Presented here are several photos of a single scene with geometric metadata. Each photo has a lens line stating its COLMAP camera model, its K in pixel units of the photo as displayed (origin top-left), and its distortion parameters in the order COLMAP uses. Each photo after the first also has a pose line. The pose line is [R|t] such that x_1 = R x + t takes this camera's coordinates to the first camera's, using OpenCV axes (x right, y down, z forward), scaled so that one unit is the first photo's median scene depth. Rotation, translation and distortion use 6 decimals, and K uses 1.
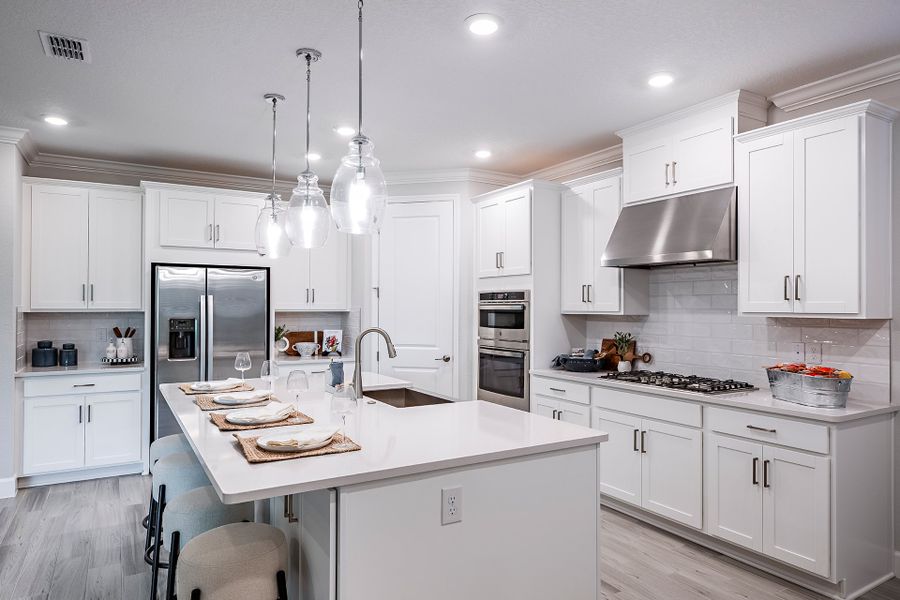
lens RADIAL K [[574.1, 0, 456.7], [0, 574.1, 301.9], [0, 0, 1]] dist [0.004835, 0.001280]
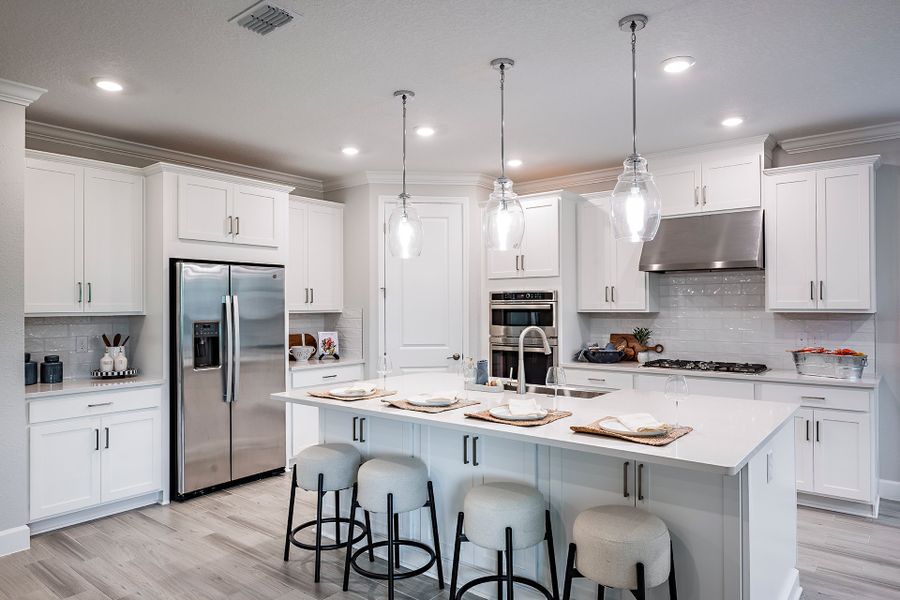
lens RADIAL K [[574.1, 0, 457.9], [0, 574.1, 302.4], [0, 0, 1]] dist [0.004835, 0.001280]
pose [[0.934778, -0.004928, 0.355199, -0.446658], [0.004369, 0.999988, 0.002376, -0.001803], [-0.355207, -0.000669, 0.934788, 0.039981]]
